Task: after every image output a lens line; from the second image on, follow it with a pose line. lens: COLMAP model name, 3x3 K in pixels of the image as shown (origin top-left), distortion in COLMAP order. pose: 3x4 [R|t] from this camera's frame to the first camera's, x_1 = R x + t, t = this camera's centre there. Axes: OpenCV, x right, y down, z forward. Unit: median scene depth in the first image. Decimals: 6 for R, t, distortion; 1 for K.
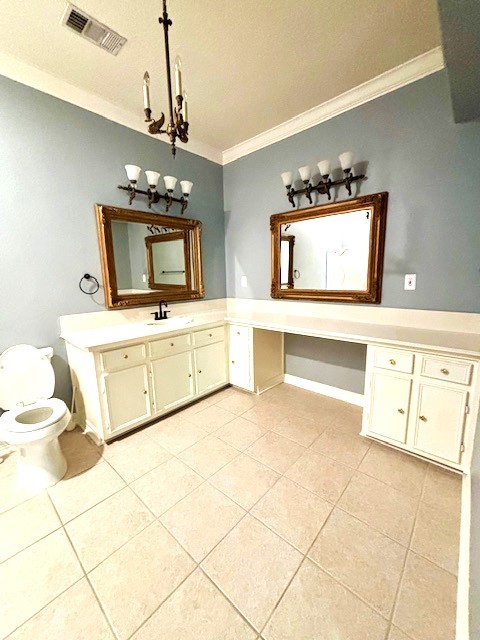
lens RADIAL K [[257.0, 0, 240.0], [0, 257.0, 320.0], [0, 0, 1]] dist [-0.000003, -0.000373]
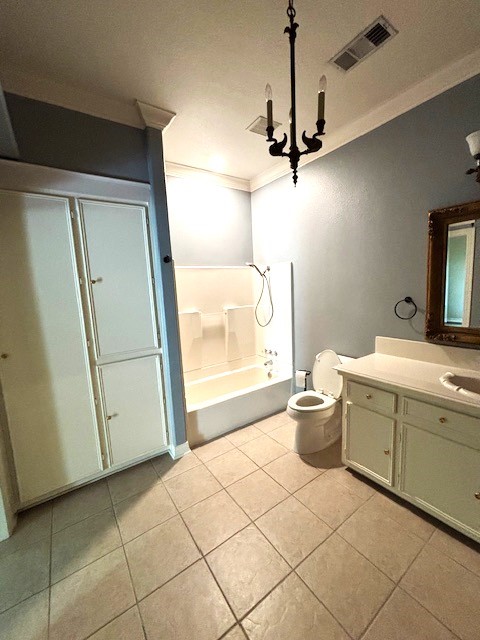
lens RADIAL K [[257.0, 0, 240.0], [0, 257.0, 320.0], [0, 0, 1]] dist [-0.000003, -0.000373]
pose [[-0.228333, 0.158594, -0.960579, 0.476795], [-0.108148, 0.976405, 0.186914, -0.241109], [0.967558, 0.146563, -0.205794, 0.754297]]
